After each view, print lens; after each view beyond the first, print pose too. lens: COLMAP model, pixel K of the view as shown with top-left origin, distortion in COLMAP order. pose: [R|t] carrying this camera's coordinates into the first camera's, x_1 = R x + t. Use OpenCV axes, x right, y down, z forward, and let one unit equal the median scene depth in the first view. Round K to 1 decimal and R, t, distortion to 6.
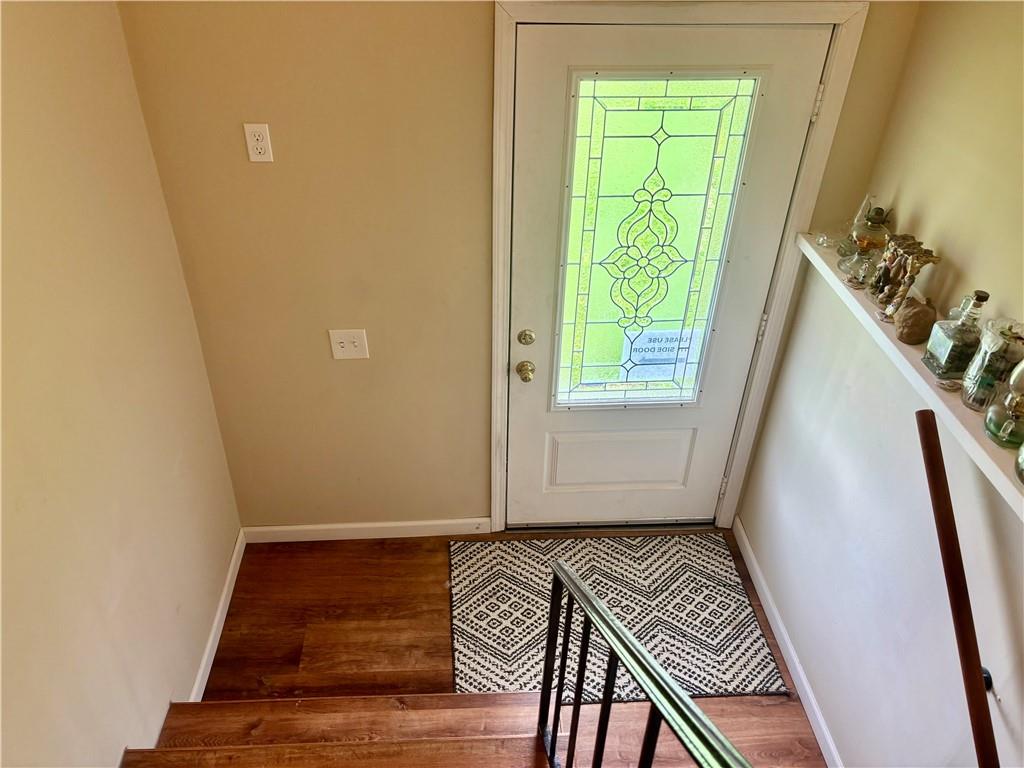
lens RADIAL K [[776.4, 0, 508.7], [0, 776.4, 384.2], [0, 0, 1]] dist [0.038258, -0.048366]
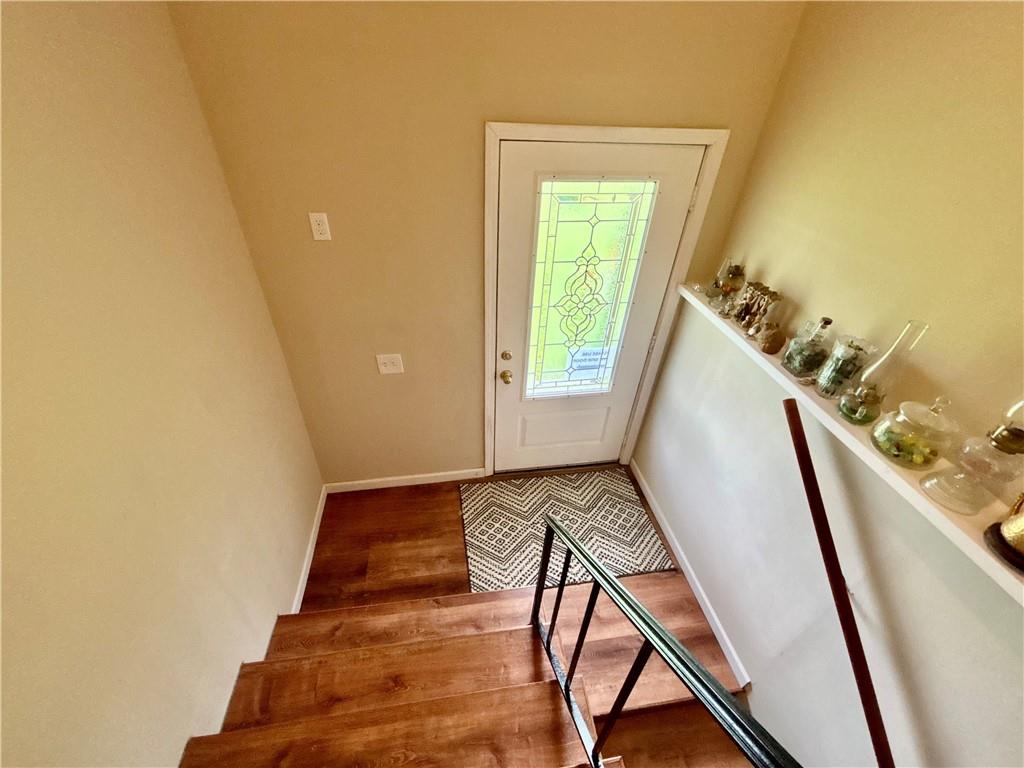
lens RADIAL K [[414.5, 0, 510.0], [0, 414.5, 382.8], [0, 0, 1]] dist [0.001192, -0.000845]
pose [[0.995332, -0.040825, 0.087450, -0.044346], [0.038864, 0.998956, 0.024009, -0.024824], [-0.088339, -0.020499, 0.995880, 0.176352]]
